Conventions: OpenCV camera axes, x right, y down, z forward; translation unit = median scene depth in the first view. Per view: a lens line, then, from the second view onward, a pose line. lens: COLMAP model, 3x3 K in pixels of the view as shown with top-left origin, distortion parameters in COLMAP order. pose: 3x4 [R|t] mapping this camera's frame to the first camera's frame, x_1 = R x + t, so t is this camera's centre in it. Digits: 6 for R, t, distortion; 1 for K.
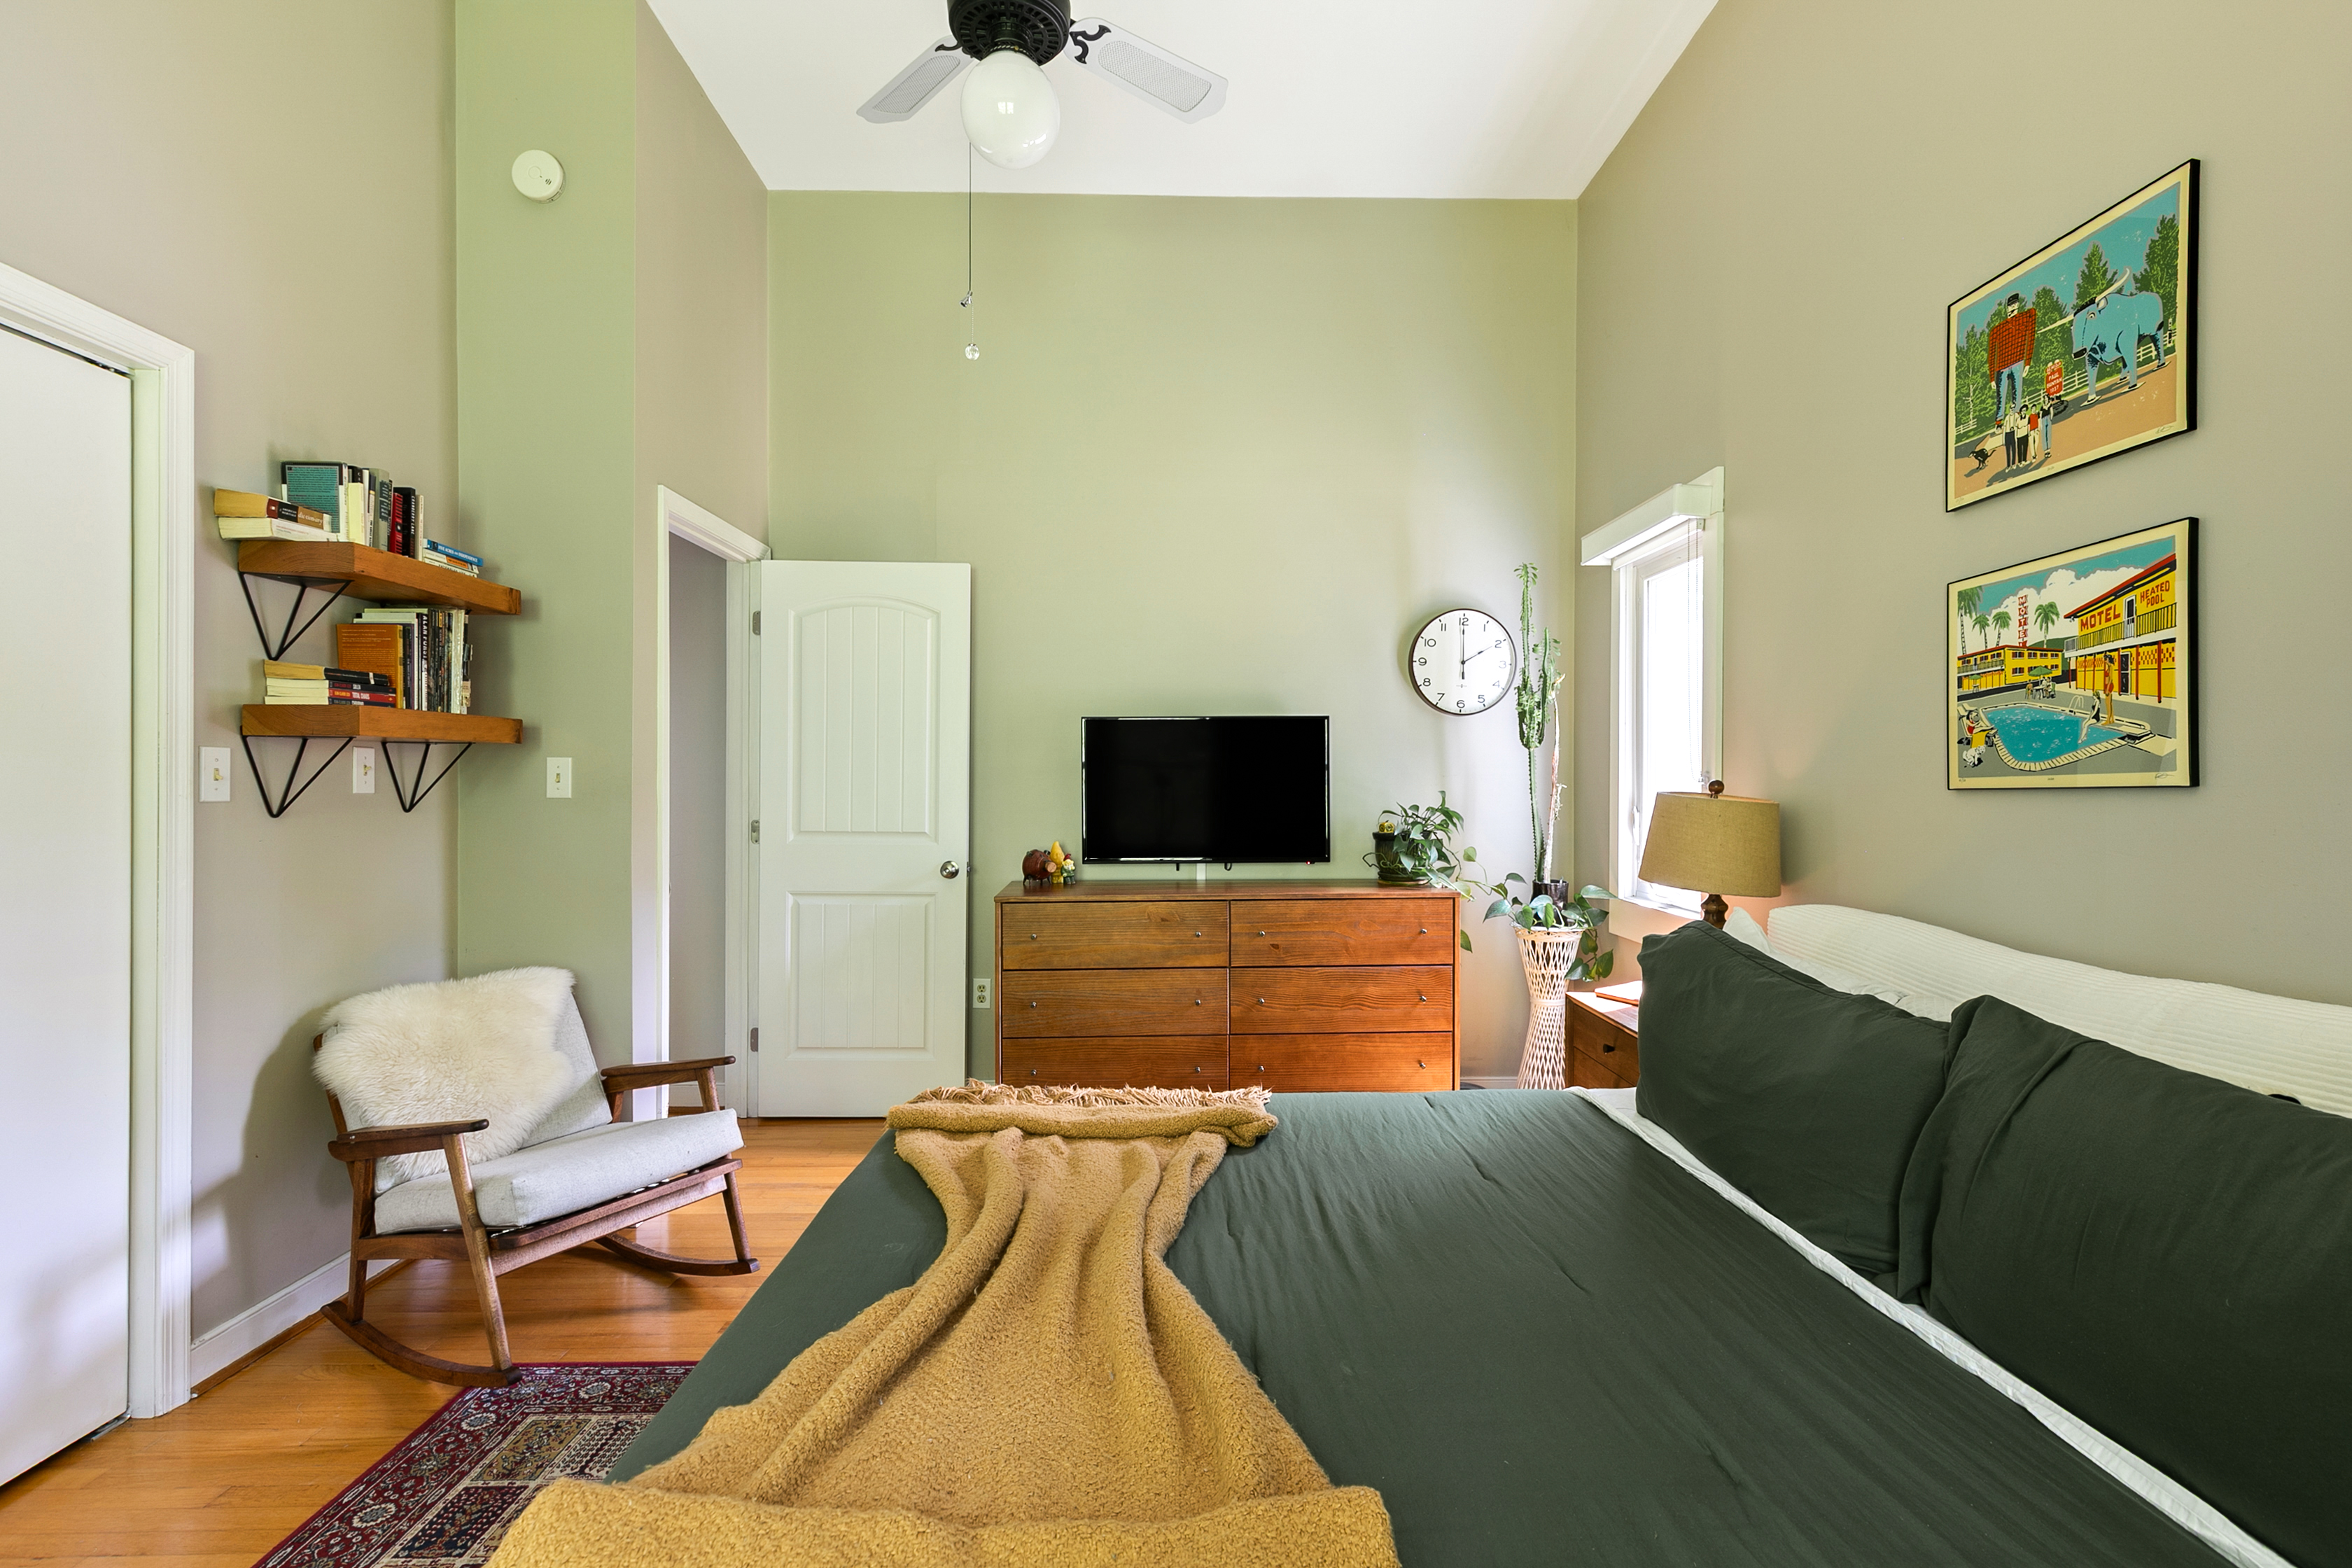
lens RADIAL K [[1075.1, 0, 1178.8], [0, 1075.1, 787.0], [0, 0, 1]] dist [0.002826, -0.000073]
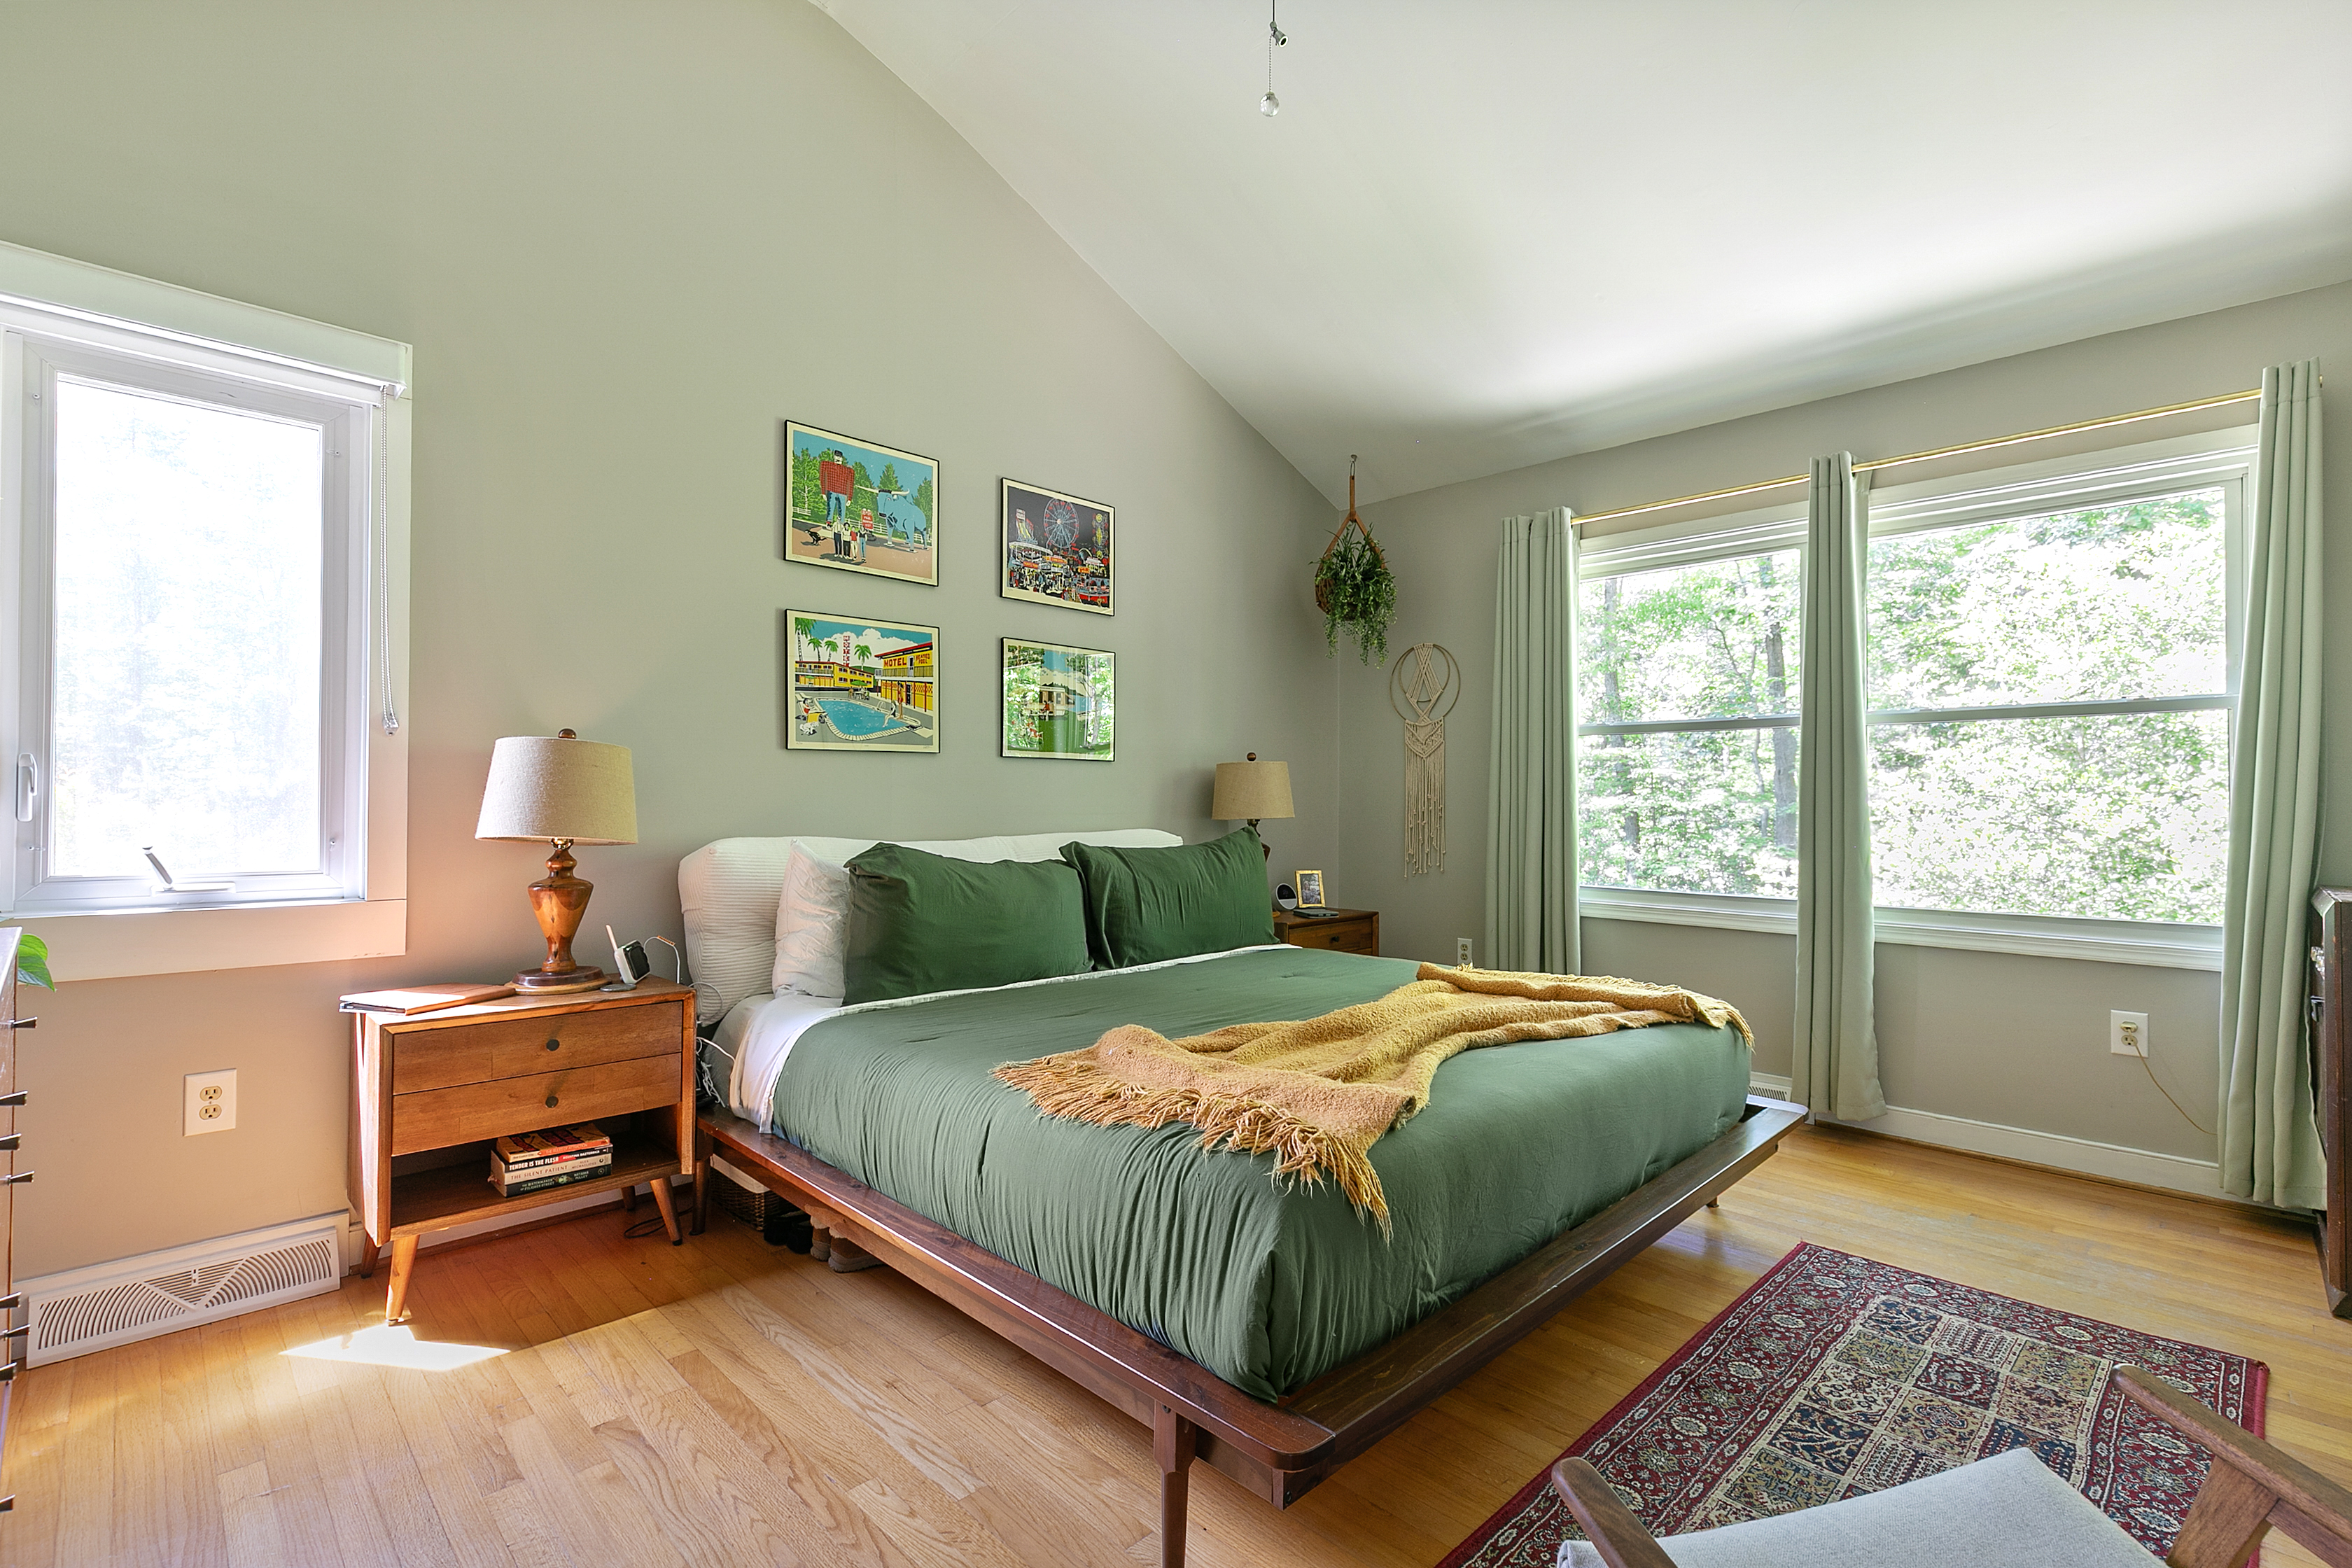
lens RADIAL K [[1075.1, 0, 1175.6], [0, 1075.1, 794.6], [0, 0, 1]] dist [0.002826, -0.000073]
pose [[-0.693453, -0.005473, 0.720481, -0.772236], [-0.007076, 0.999975, 0.000786, 0.064390], [-0.720467, -0.004553, -0.693474, 1.766577]]
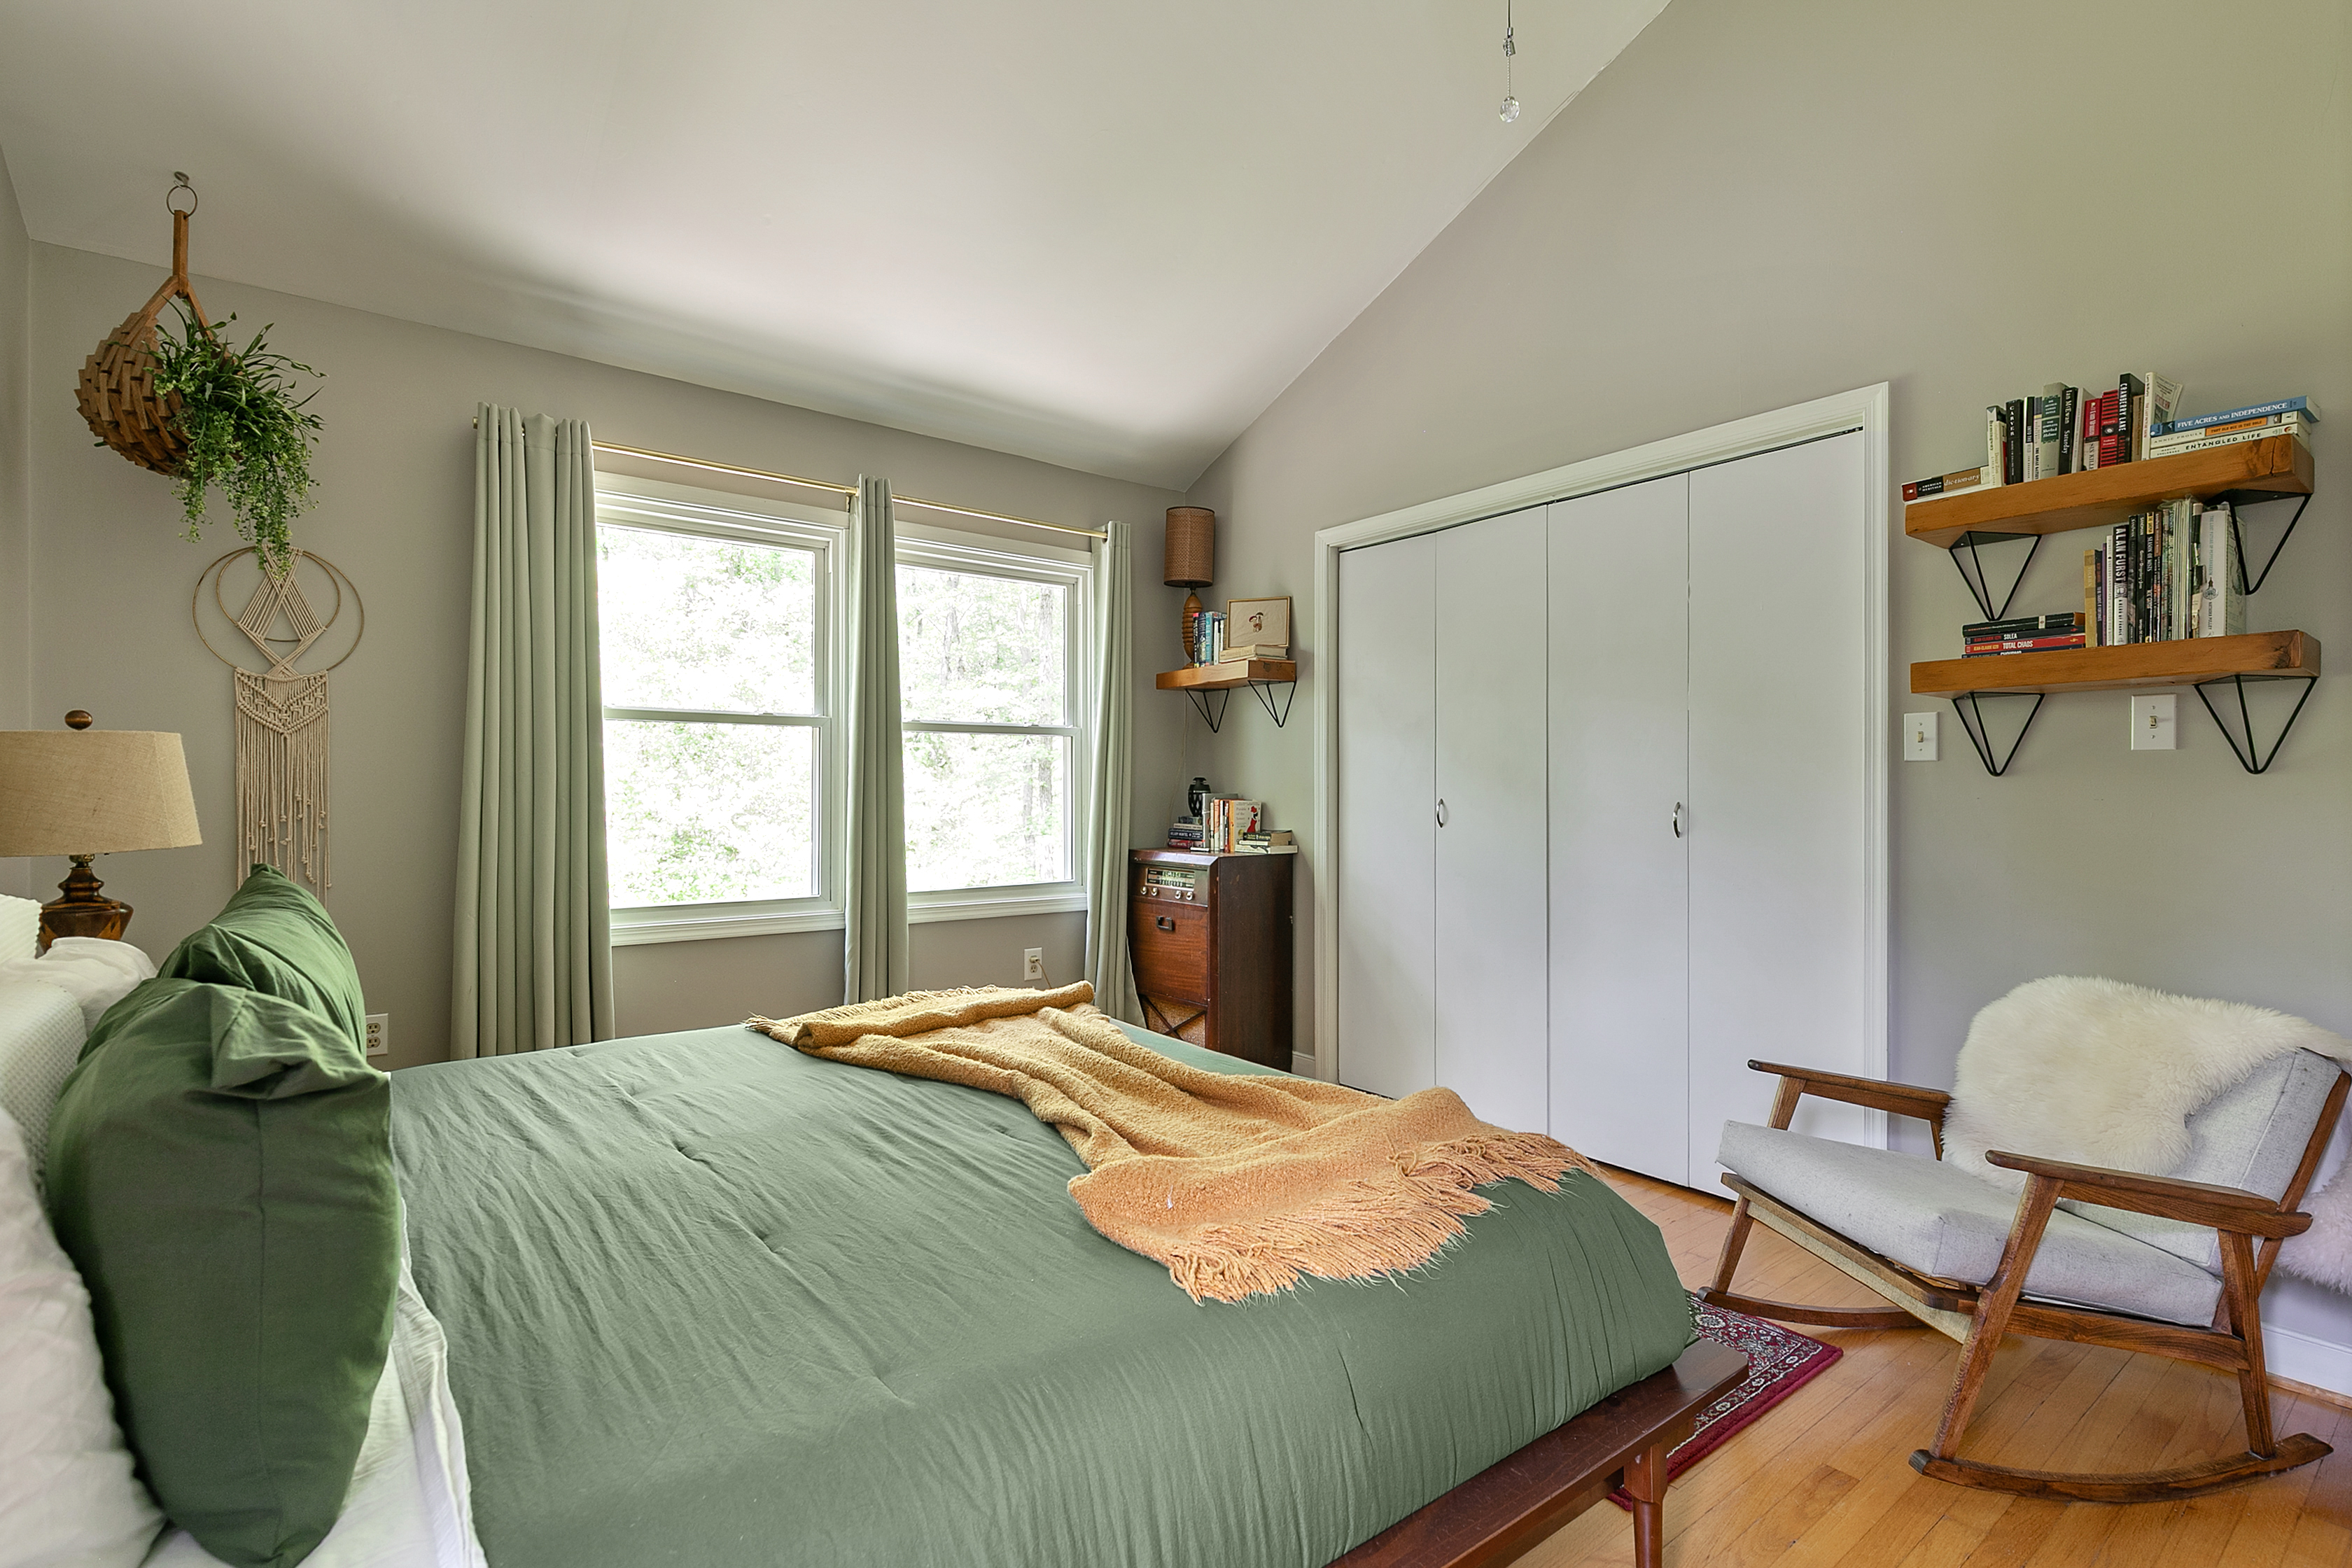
lens RADIAL K [[1075.1, 0, 1174.2], [0, 1075.1, 789.8], [0, 0, 1]] dist [0.002826, -0.000073]
pose [[-0.794554, -0.004902, -0.607173, 0.475558], [-0.002987, 0.999987, -0.004164, 0.057497], [0.607186, -0.001495, -0.794559, 1.598918]]
